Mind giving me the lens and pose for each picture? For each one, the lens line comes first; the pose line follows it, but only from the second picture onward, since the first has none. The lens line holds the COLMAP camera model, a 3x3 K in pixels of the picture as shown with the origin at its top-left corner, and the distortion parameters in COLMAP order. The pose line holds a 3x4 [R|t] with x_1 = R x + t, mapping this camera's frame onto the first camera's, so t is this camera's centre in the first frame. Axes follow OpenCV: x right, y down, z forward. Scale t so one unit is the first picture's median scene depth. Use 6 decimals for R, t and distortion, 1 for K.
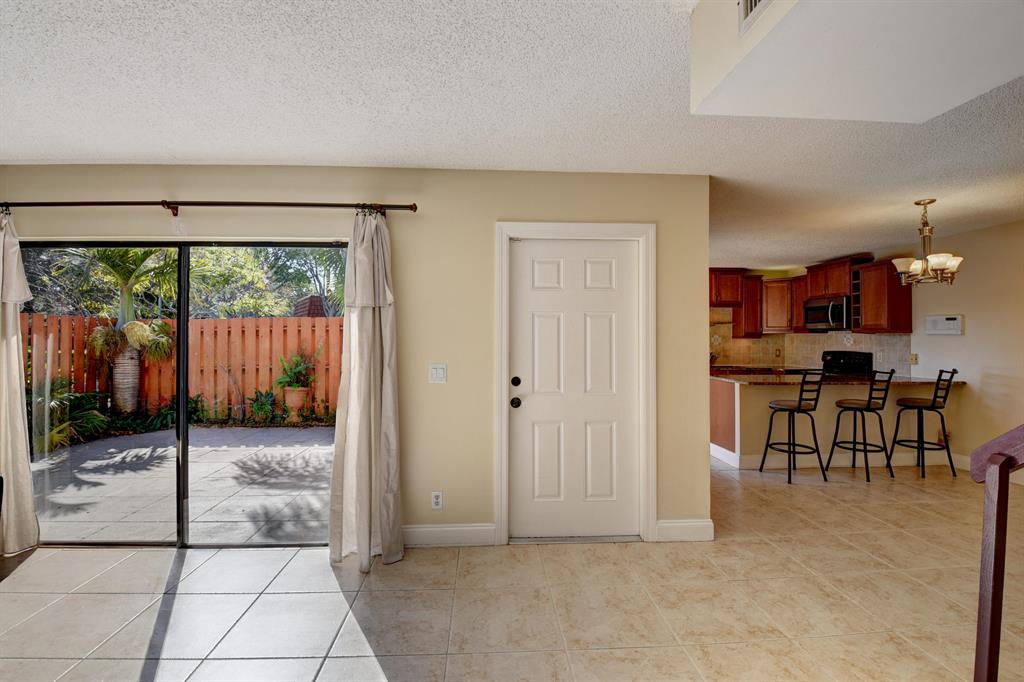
lens RADIAL K [[449.2, 0, 507.8], [0, 449.2, 330.8], [0, 0, 1]] dist [0.019263, -0.028930]
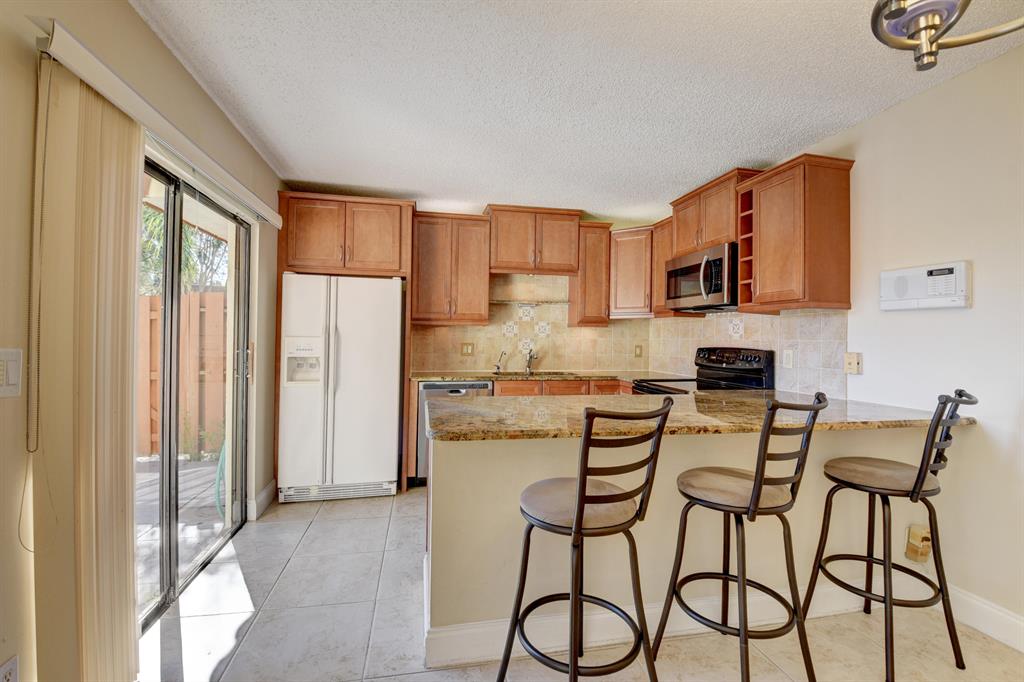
lens RADIAL K [[449.2, 0, 507.8], [0, 449.2, 330.8], [0, 0, 1]] dist [0.019263, -0.028930]
pose [[0.990672, 0.010359, 0.135871, 0.507410], [-0.010499, 0.999945, 0.000310, 0.034024], [-0.135861, -0.001734, 0.990726, 0.612183]]
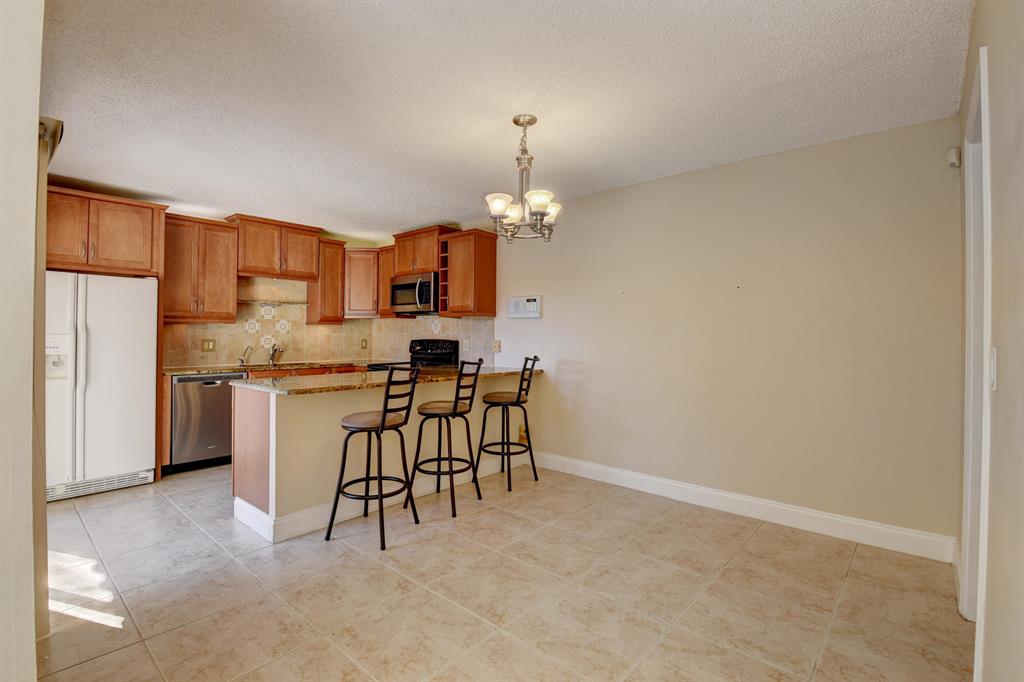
lens RADIAL K [[472.3, 0, 514.0], [0, 472.3, 330.7], [0, 0, 1]] dist [0.001242, -0.022464]
pose [[0.695343, 0.006771, 0.718646, 0.283027], [-0.011391, 0.999934, 0.001601, 0.032403], [-0.718588, -0.009299, 0.695374, 0.355036]]
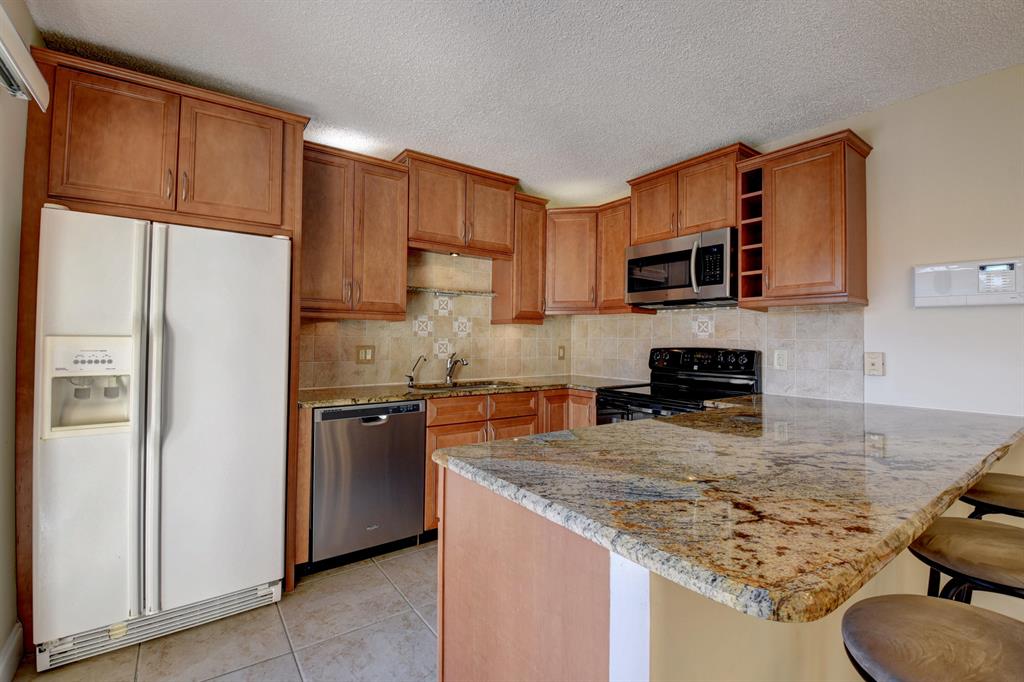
lens RADIAL K [[449.2, 0, 507.8], [0, 449.2, 330.8], [0, 0, 1]] dist [0.019263, -0.028930]
pose [[0.844818, 0.014090, 0.534867, 0.380392], [-0.013232, 0.999898, -0.005440, 0.039956], [-0.534889, -0.002482, 0.844918, 0.873580]]
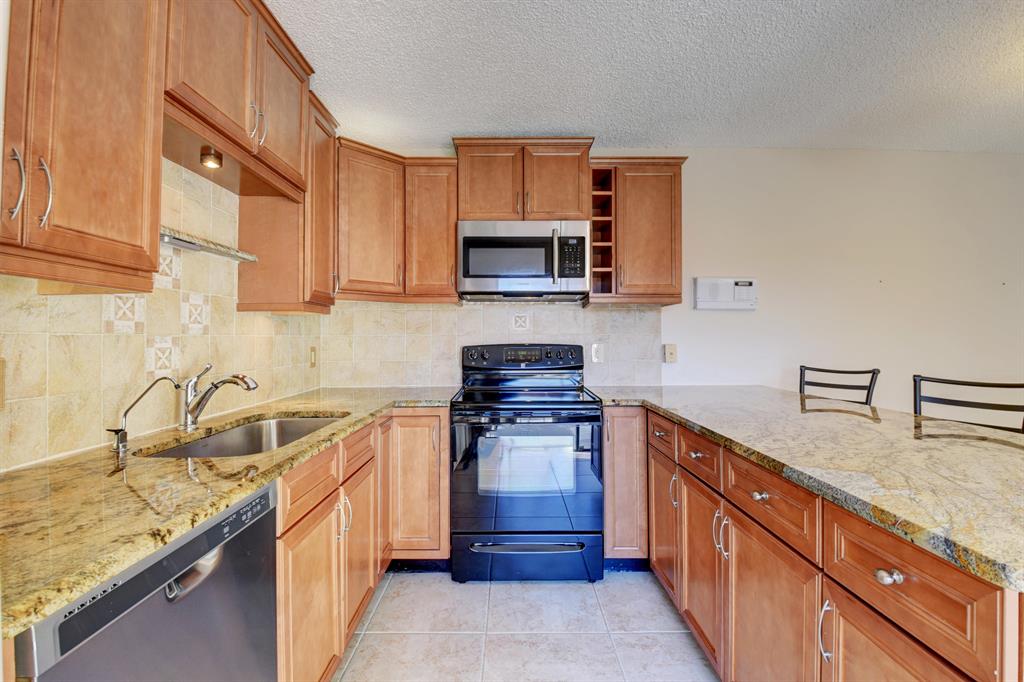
lens RADIAL K [[449.2, 0, 507.8], [0, 449.2, 330.8], [0, 0, 1]] dist [0.019263, -0.028930]
pose [[0.054778, 0.011424, 0.998433, 0.358790], [-0.009214, 0.999898, -0.010935, 0.045951], [-0.998456, -0.008600, 0.054877, 1.252748]]
